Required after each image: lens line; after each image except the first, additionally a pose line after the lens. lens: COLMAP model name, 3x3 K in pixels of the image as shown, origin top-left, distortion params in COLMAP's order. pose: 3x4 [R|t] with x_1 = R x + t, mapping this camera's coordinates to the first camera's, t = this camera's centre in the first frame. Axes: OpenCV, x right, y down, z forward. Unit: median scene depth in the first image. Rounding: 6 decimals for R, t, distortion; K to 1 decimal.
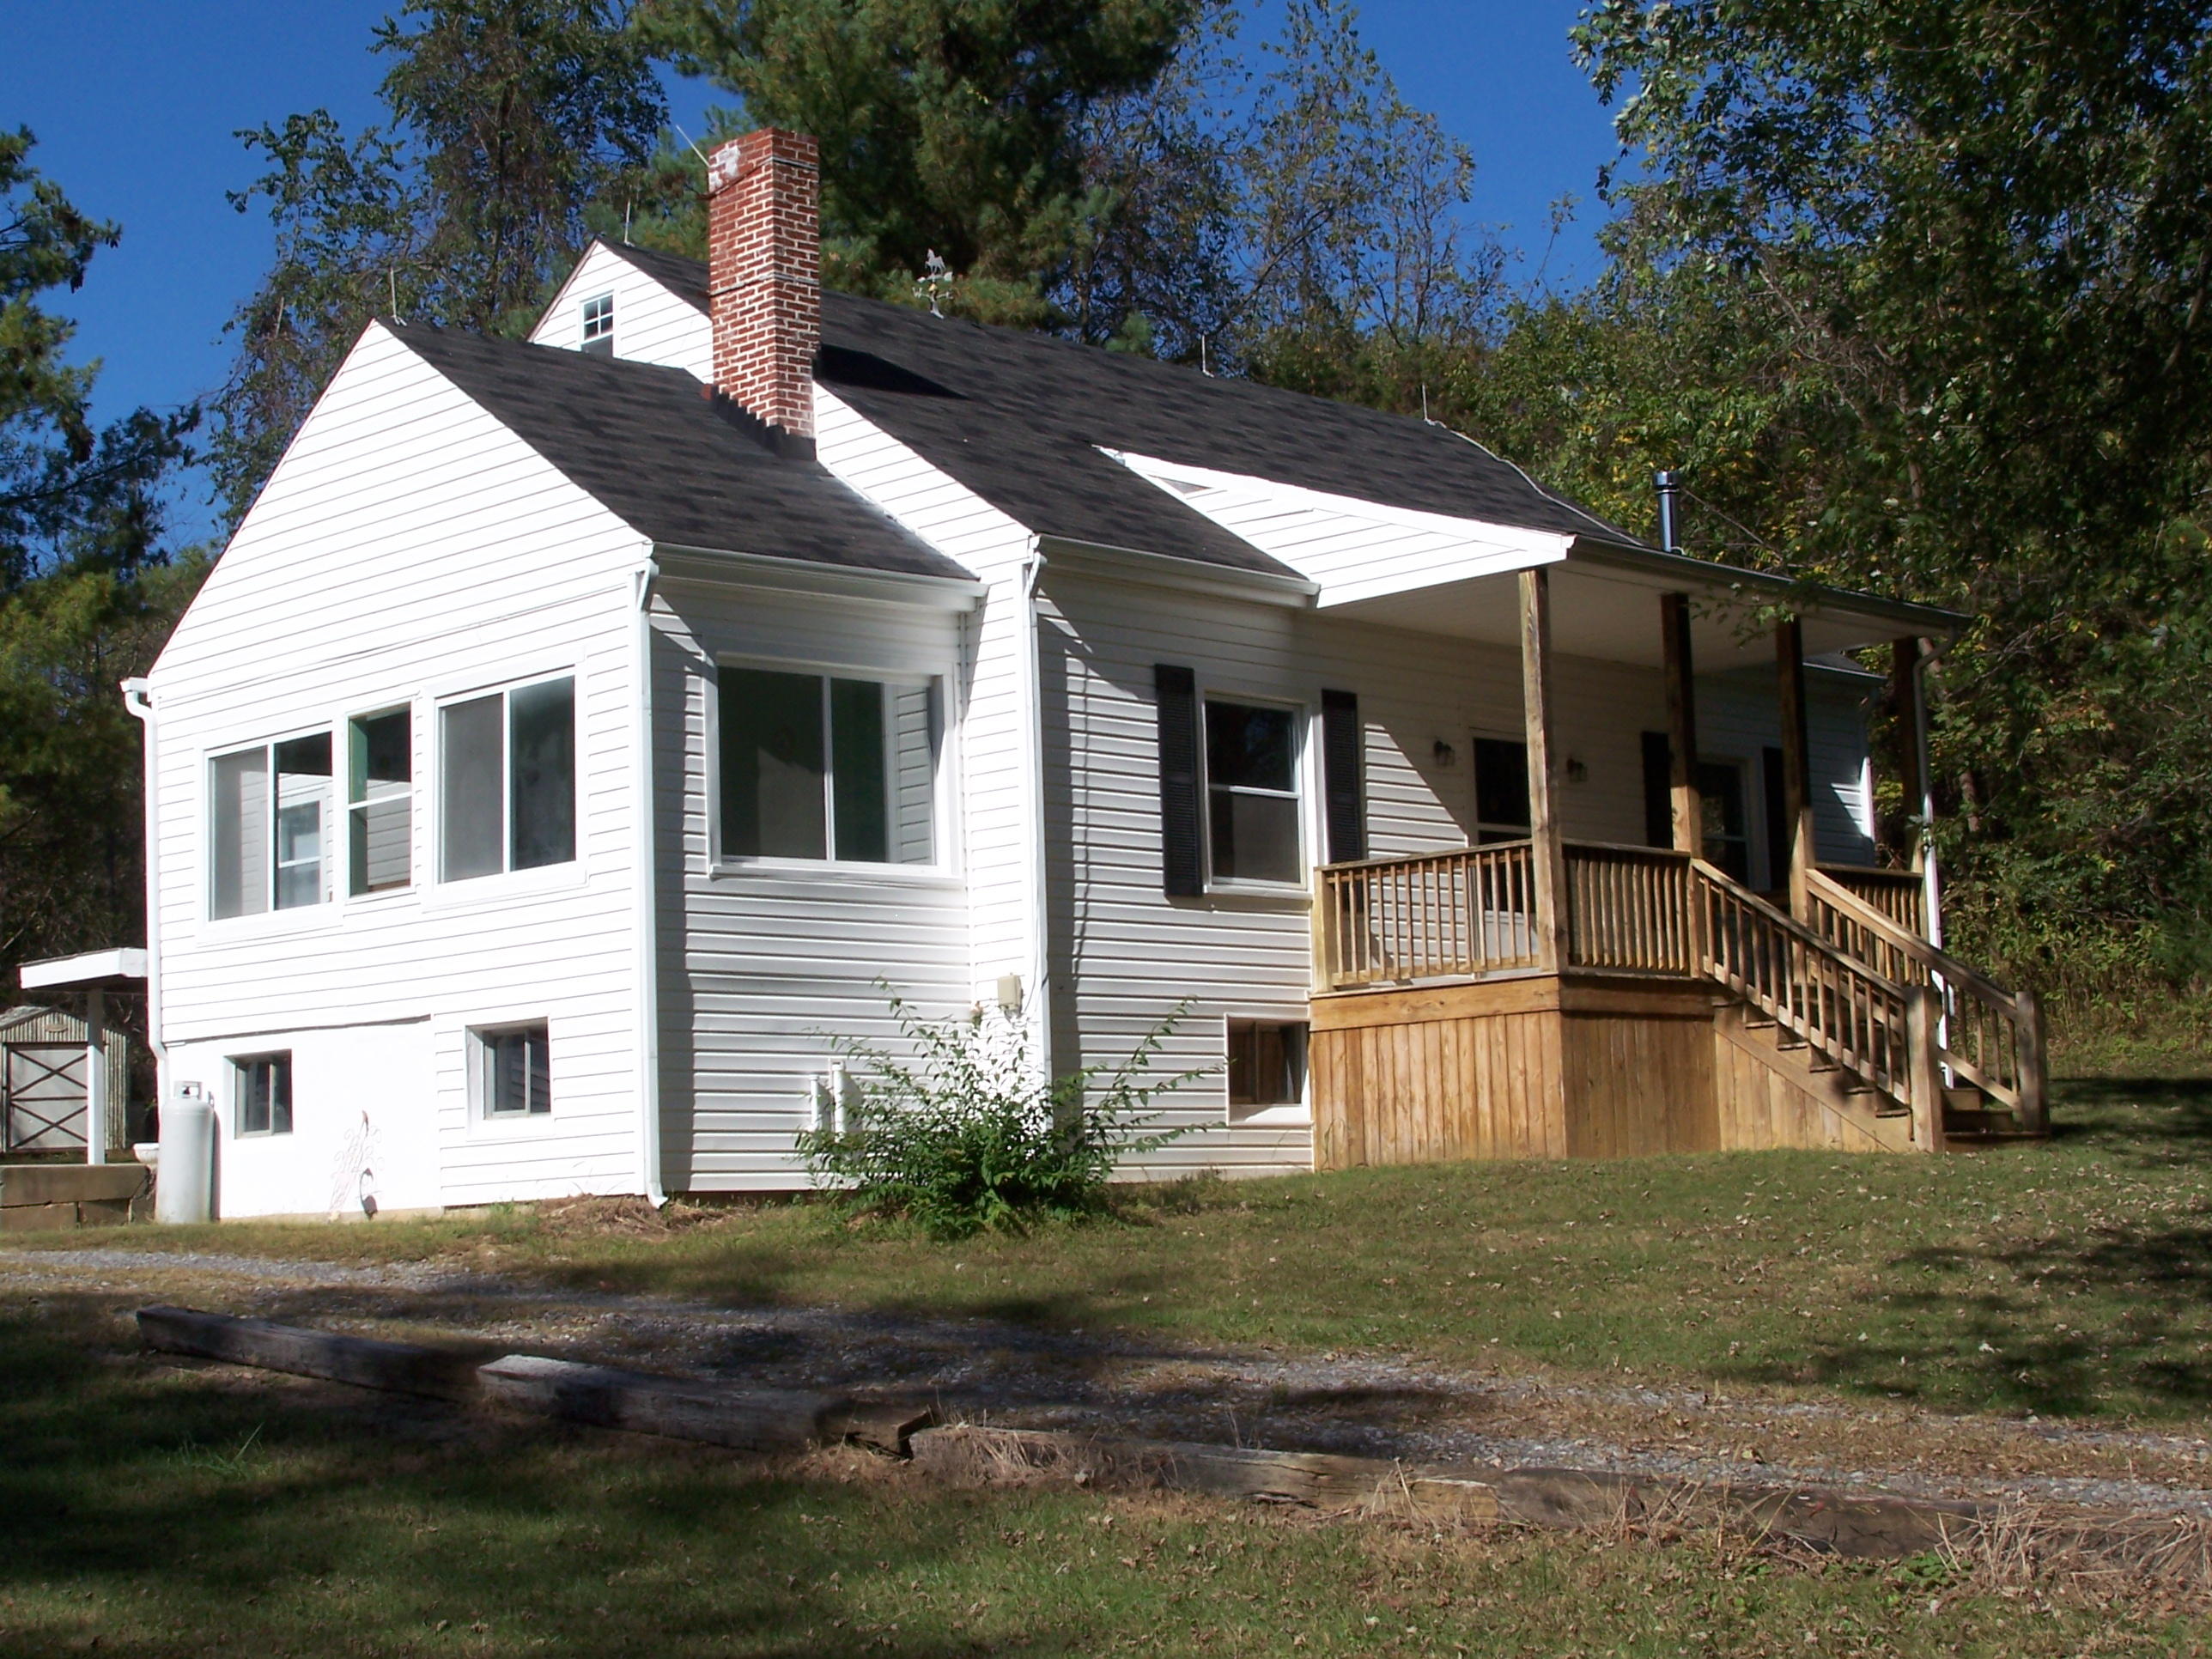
lens RADIAL K [[3198.9, 0, 1106.0], [0, 3198.9, 829.5], [0, 0, 1]] dist [-0.120693, 0.010593]
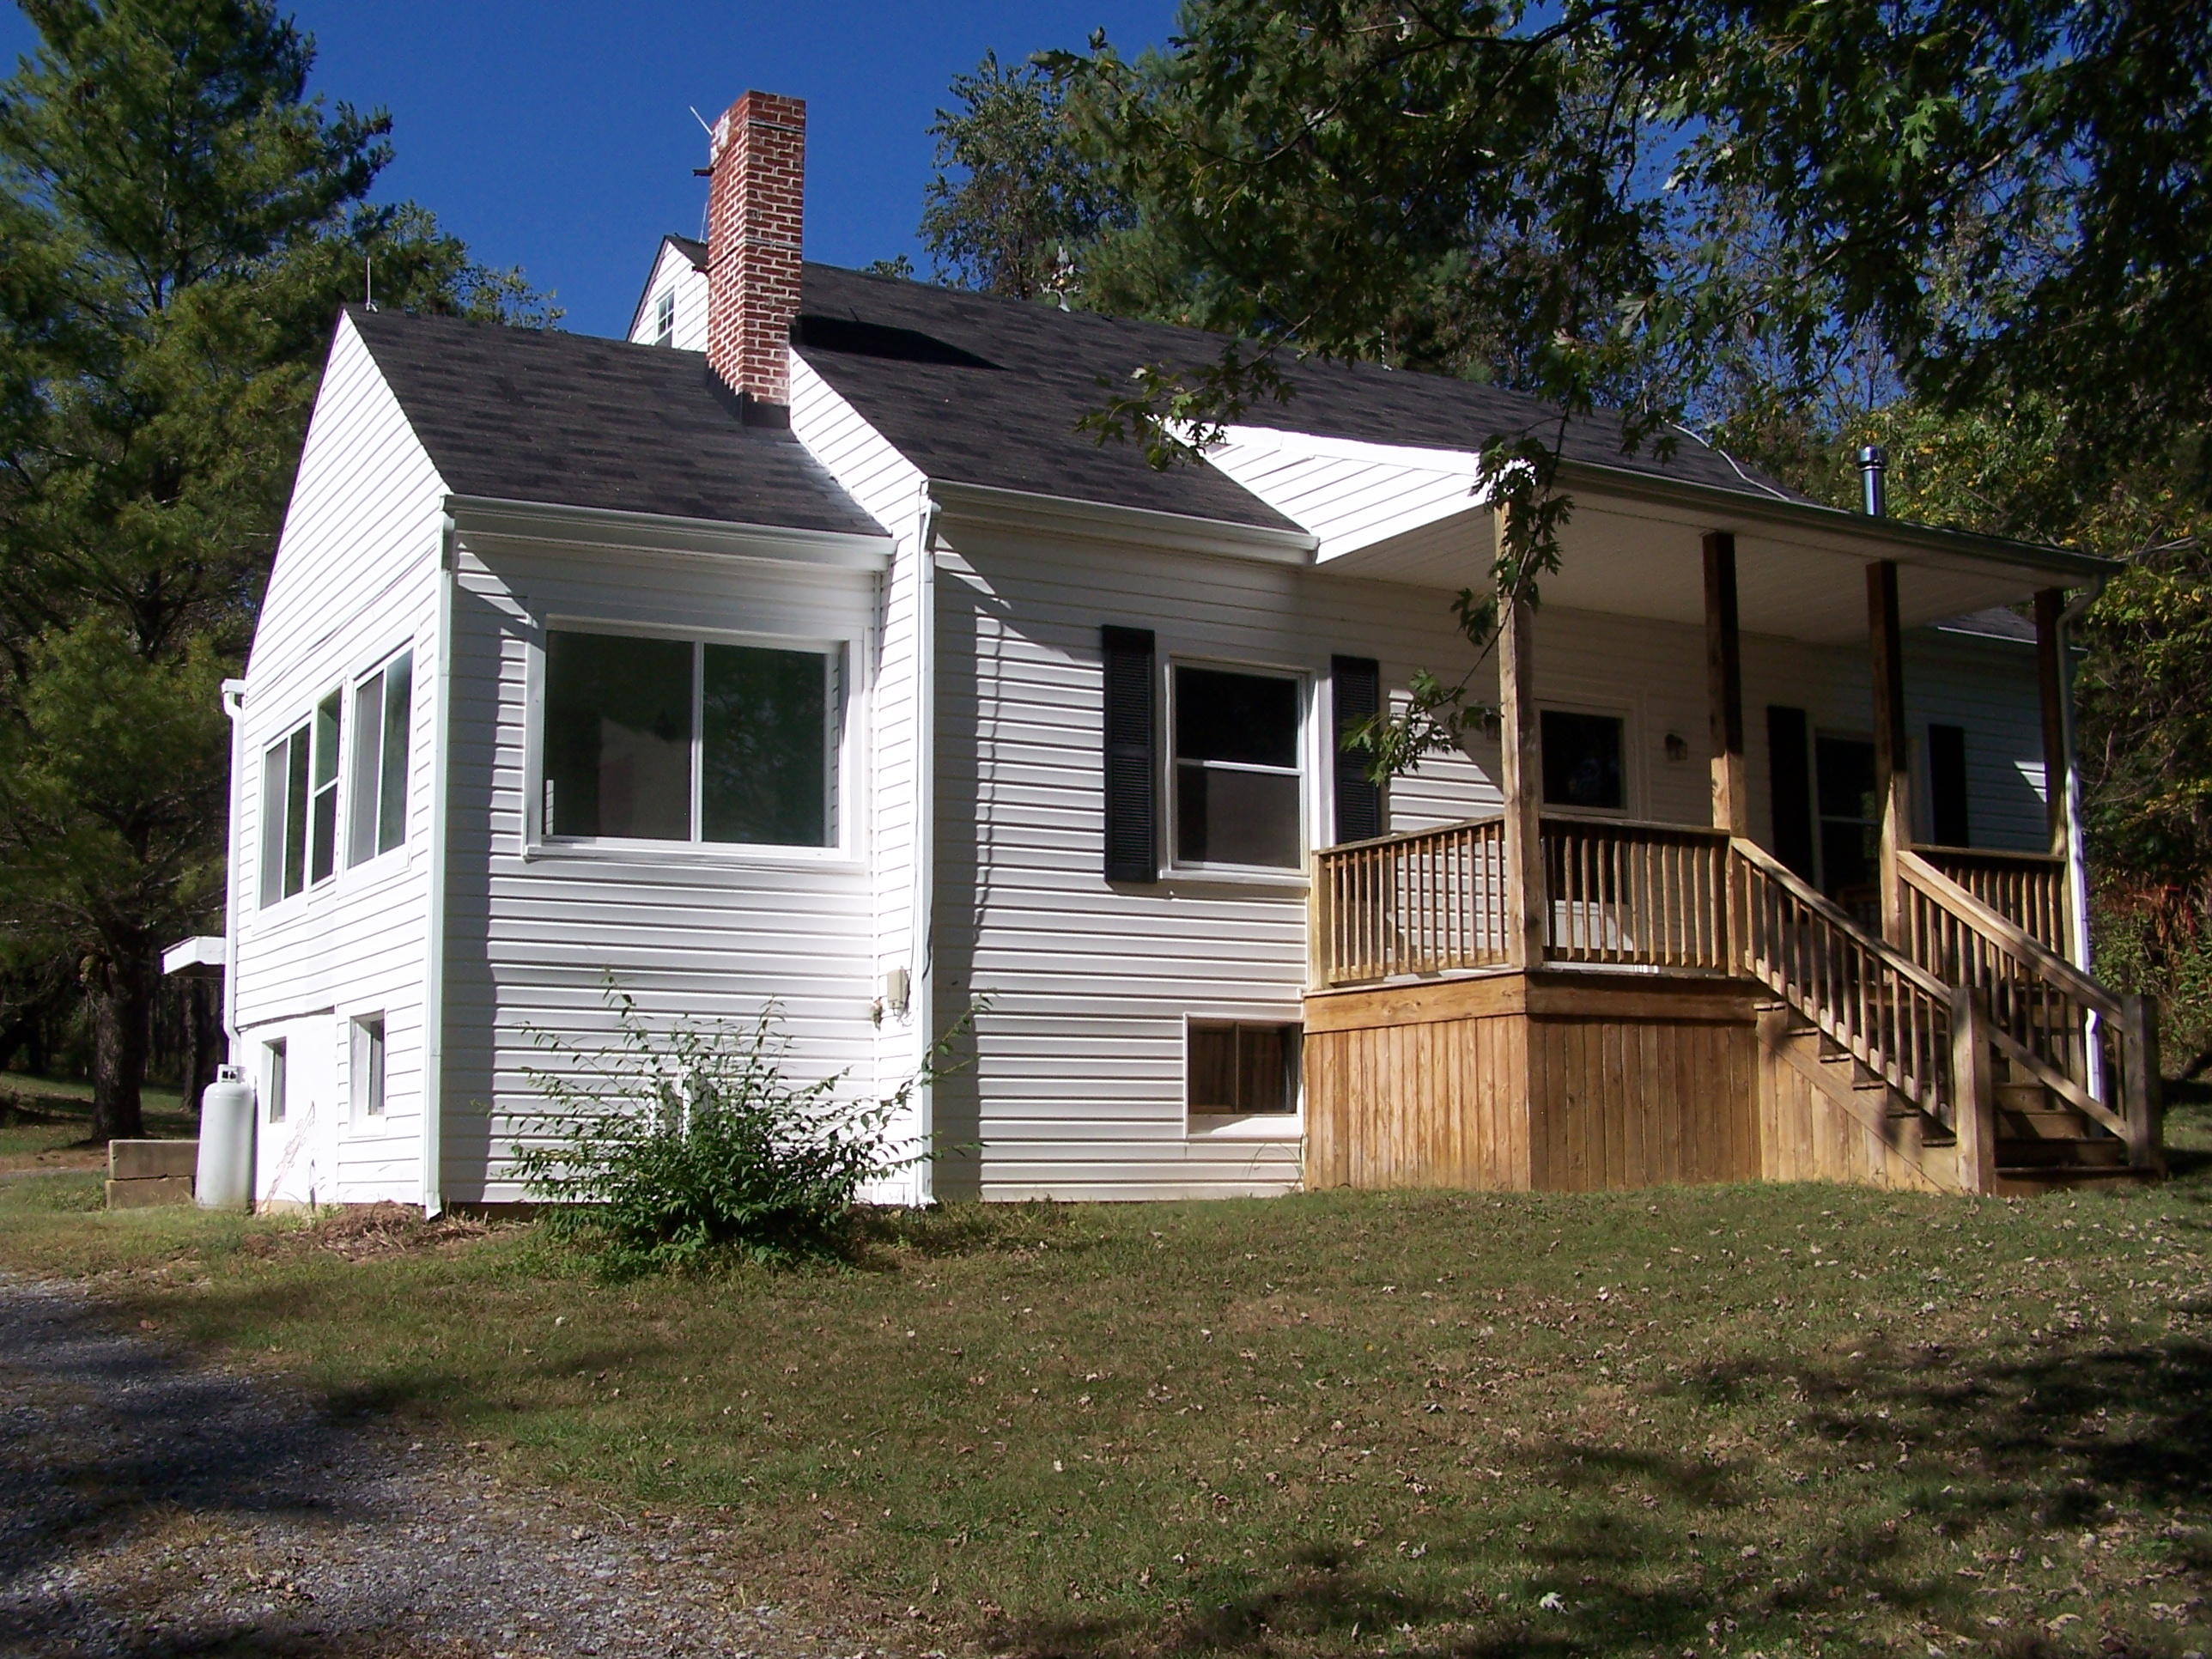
lens RADIAL K [[2492.2, 0, 1049.3], [0, 2492.2, 840.6], [0, 0, 1]] dist [-0.206803, 0.373035]
pose [[0.964223, -0.007459, -0.264989, 0.184301], [0.005906, 0.999960, -0.006657, 0.013495], [0.265028, 0.004853, 0.964229, 0.315165]]
